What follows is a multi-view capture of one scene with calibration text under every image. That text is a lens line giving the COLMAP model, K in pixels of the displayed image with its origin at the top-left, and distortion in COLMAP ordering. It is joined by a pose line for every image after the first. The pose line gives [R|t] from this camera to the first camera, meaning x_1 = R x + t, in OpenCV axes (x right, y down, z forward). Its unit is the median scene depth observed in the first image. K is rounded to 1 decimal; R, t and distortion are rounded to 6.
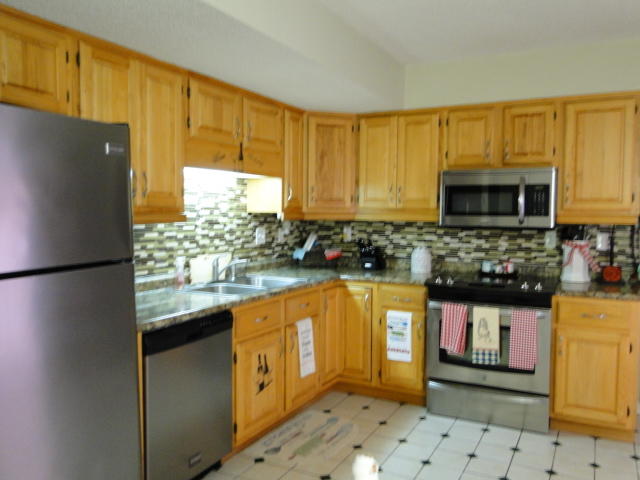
lens RADIAL K [[528.2, 0, 320.0], [0, 528.2, 240.0], [0, 0, 1]] dist [-0.000548, 0.005534]
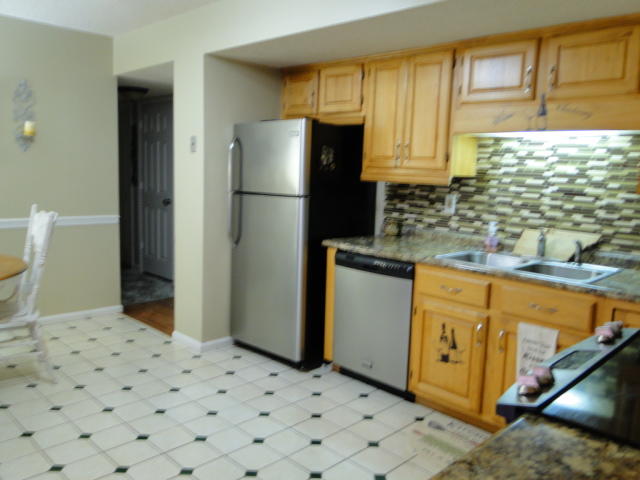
lens RADIAL K [[528.2, 0, 320.0], [0, 528.2, 240.0], [0, 0, 1]] dist [-0.000548, 0.005534]
pose [[-0.285470, 0.111925, -0.951830, 0.727400], [-0.093834, 0.985122, 0.143982, -0.043556], [0.953783, 0.130416, -0.270720, 0.877132]]
